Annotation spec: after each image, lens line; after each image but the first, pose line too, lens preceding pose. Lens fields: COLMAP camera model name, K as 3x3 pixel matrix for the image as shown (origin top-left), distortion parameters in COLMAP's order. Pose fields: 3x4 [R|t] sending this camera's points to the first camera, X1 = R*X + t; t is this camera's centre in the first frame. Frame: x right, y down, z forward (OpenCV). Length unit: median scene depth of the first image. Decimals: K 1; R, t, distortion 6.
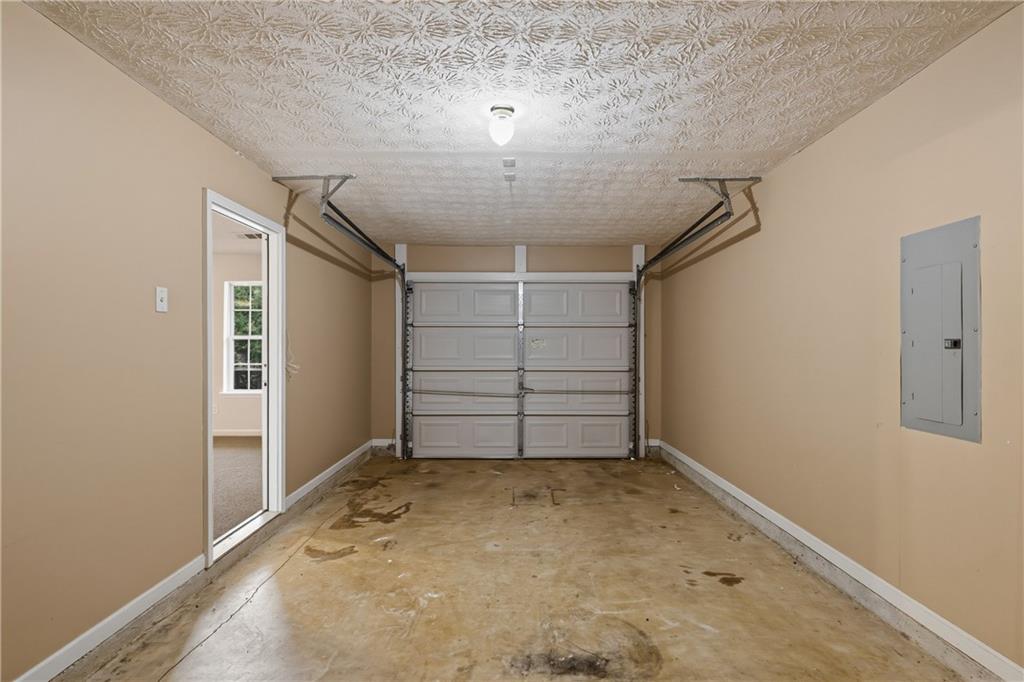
lens RADIAL K [[468.6, 0, 516.8], [0, 468.6, 344.4], [0, 0, 1]] dist [0.000935, 0.000174]
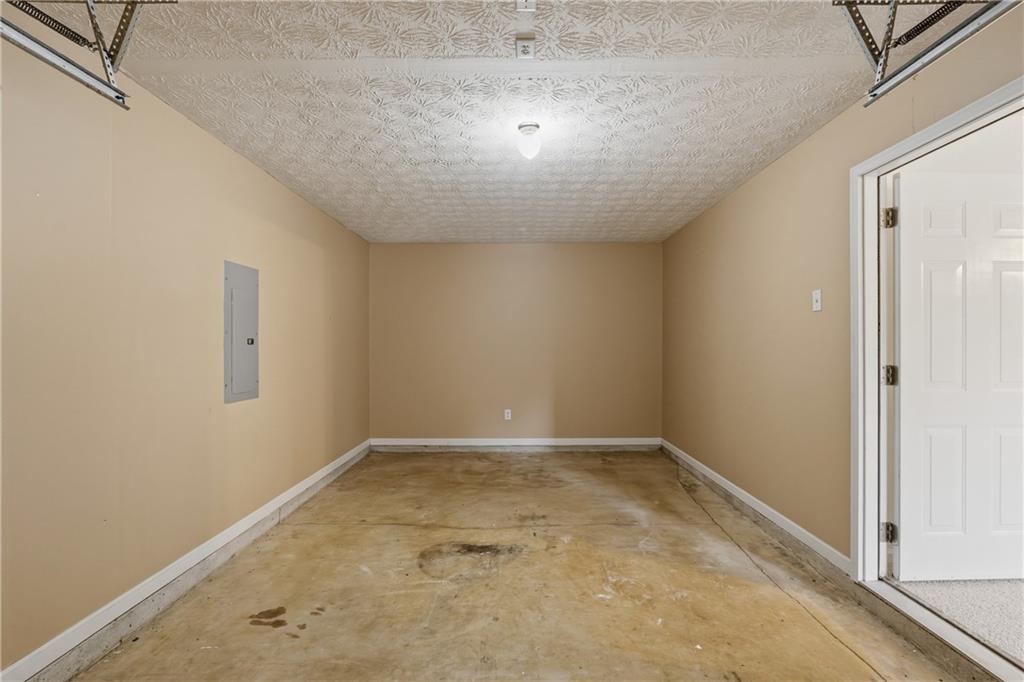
lens RADIAL K [[468.6, 0, 516.8], [0, 468.6, 344.4], [0, 0, 1]] dist [0.000935, 0.000174]
pose [[-0.999919, 0.004881, 0.011717, -0.012959], [0.004851, 0.999985, -0.002595, 0.014116], [-0.011729, -0.002538, -0.999928, 2.159976]]
